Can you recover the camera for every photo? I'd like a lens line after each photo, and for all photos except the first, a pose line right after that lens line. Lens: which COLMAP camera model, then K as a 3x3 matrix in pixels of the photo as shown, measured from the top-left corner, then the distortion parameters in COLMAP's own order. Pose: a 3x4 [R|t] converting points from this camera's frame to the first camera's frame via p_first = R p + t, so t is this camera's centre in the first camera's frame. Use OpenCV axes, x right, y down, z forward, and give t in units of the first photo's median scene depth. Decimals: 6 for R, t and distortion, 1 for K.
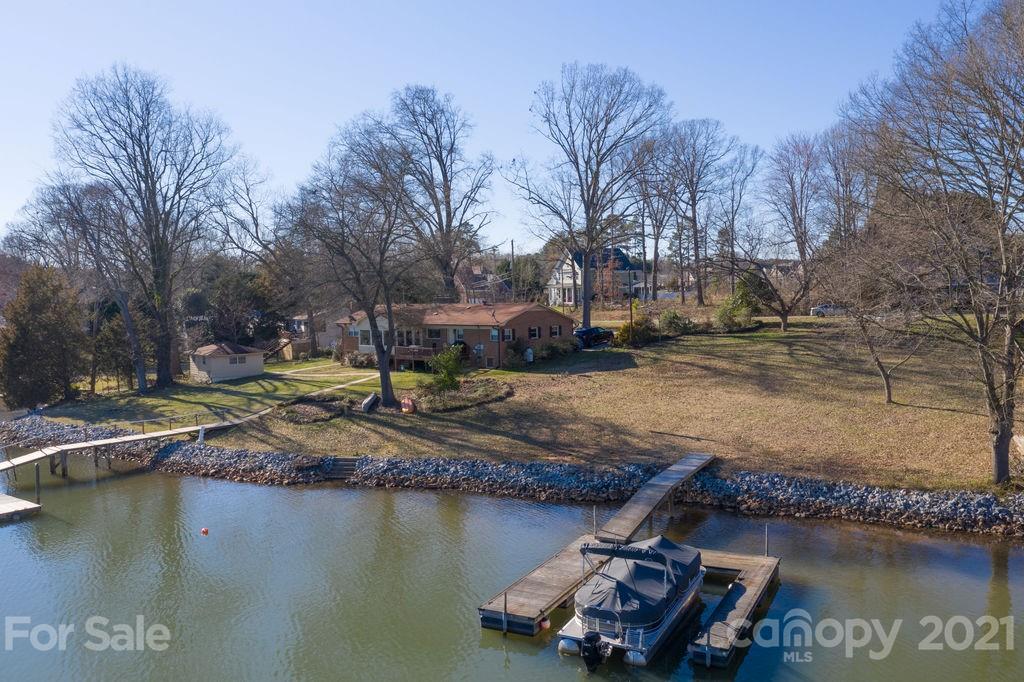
lens RADIAL K [[851.5, 0, 512.0], [0, 851.5, 341.0], [0, 0, 1]] dist [-0.019371, 0.002923]
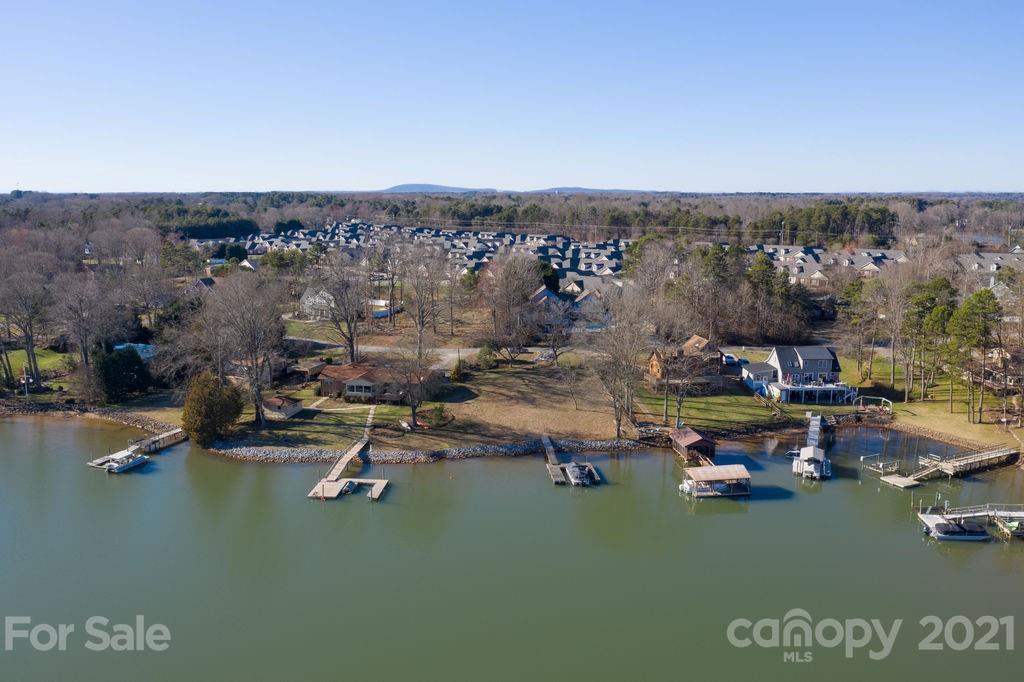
lens RADIAL K [[808.1, 0, 512.0], [0, 808.1, 341.0], [0, 0, 1]] dist [-0.021961, -0.002633]
pose [[0.843478, -0.071485, 0.532386, -1.334902], [0.009564, 0.992947, 0.118174, -0.531925], [-0.537079, -0.094585, 0.838212, -1.383835]]
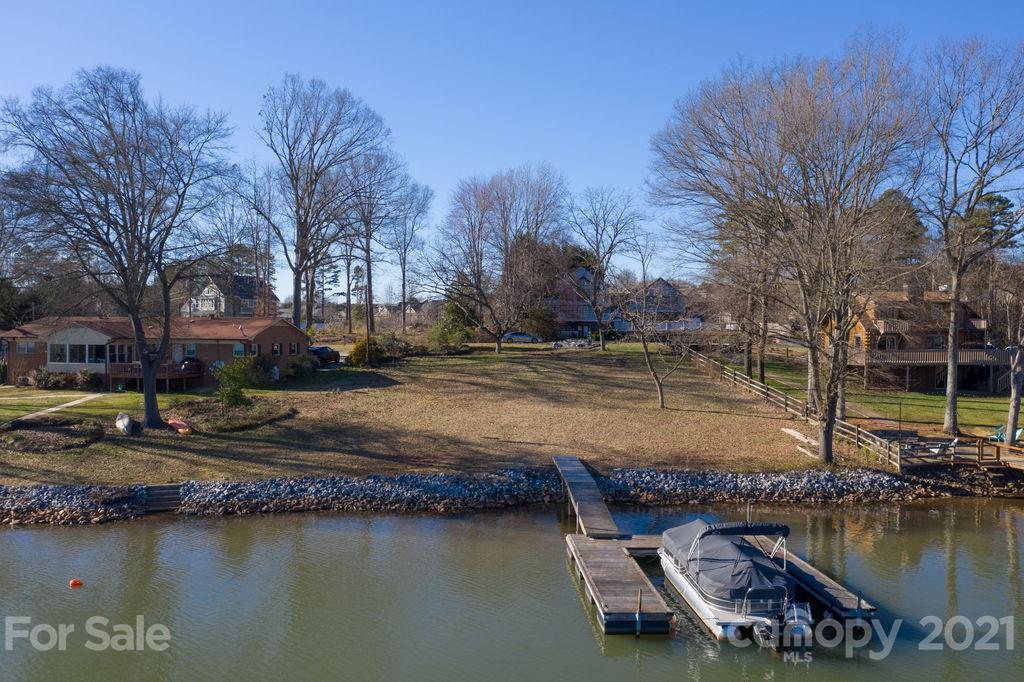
lens RADIAL K [[816.0, 0, 512.0], [0, 816.0, 341.0], [0, 0, 1]] dist [-0.020908, 0.004916]
pose [[0.870205, 0.021847, 0.492205, -0.255942], [0.002417, 0.998815, -0.048606, 0.033849], [-0.492684, 0.043486, 0.869121, 0.138747]]
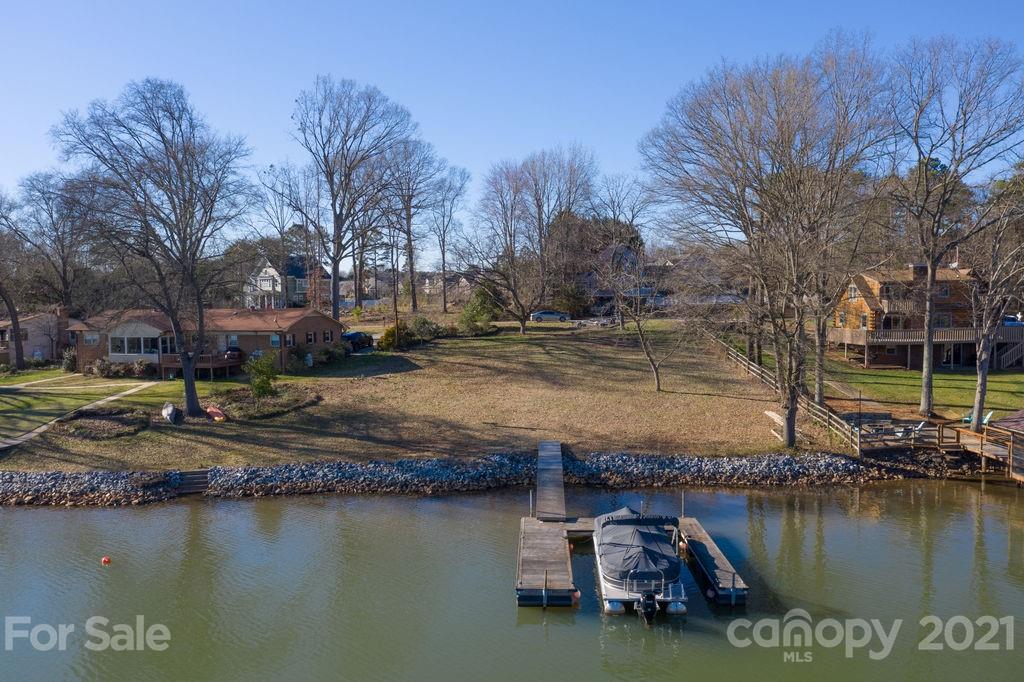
lens RADIAL K [[810.4, 0, 512.0], [0, 810.4, 341.0], [0, 0, 1]] dist [-0.021306, 0.005292]
pose [[0.907328, -0.013258, 0.420214, -0.219917], [0.016389, 0.999858, -0.003841, 0.002328], [-0.420104, 0.010372, 0.907417, 0.033274]]
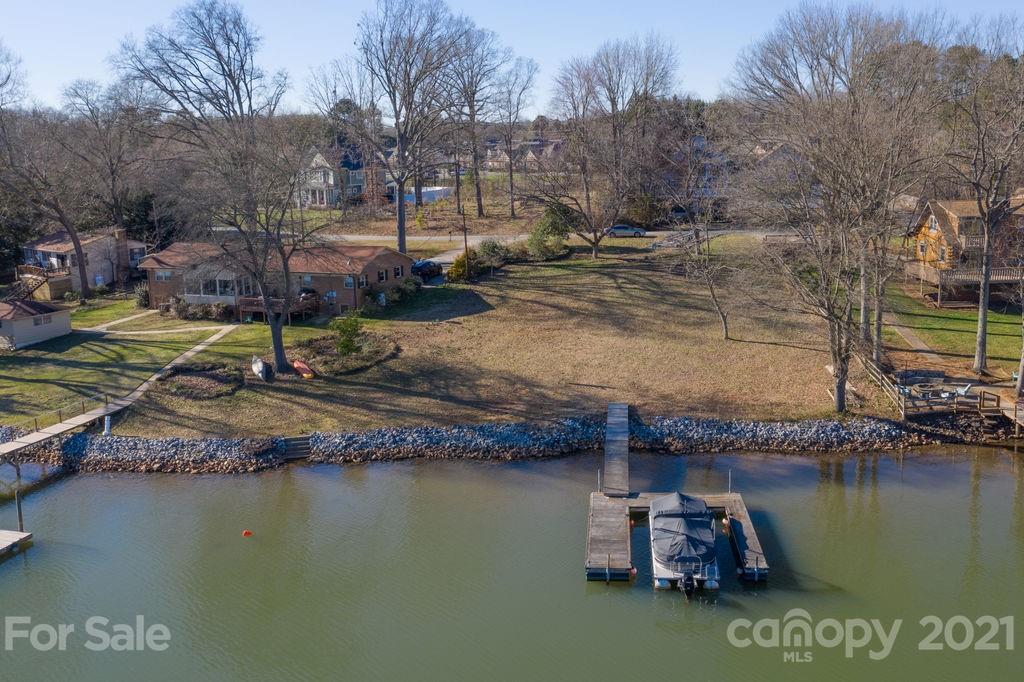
lens RADIAL K [[942.5, 0, 561.6], [0, 942.5, 295.5], [0, 0, 1]] dist [-0.020504, 0.003484]
pose [[0.917448, -0.061409, 0.393088, -0.300549], [0.023733, 0.994704, 0.100003, -0.127580], [-0.397147, -0.082419, 0.914047, -0.154520]]
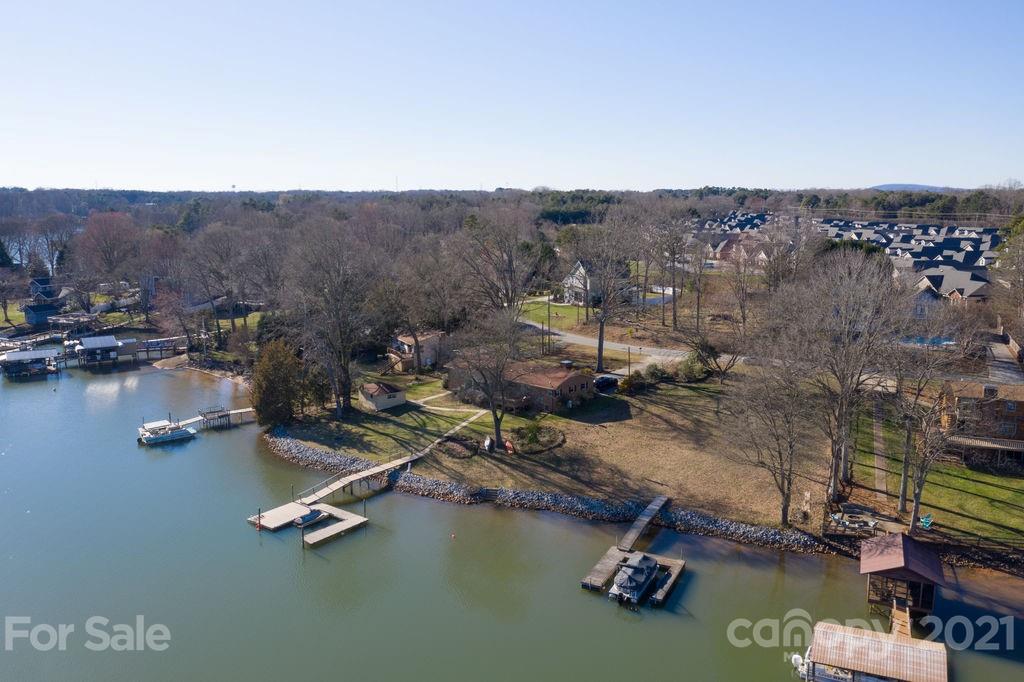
lens RADIAL K [[808.1, 0, 512.0], [0, 808.1, 341.0], [0, 0, 1]] dist [-0.021961, -0.002633]
pose [[0.999687, 0.022059, 0.011800, -0.156890], [-0.023321, 0.992445, 0.120452, -0.403803], [-0.009054, -0.120690, 0.992649, -0.802194]]
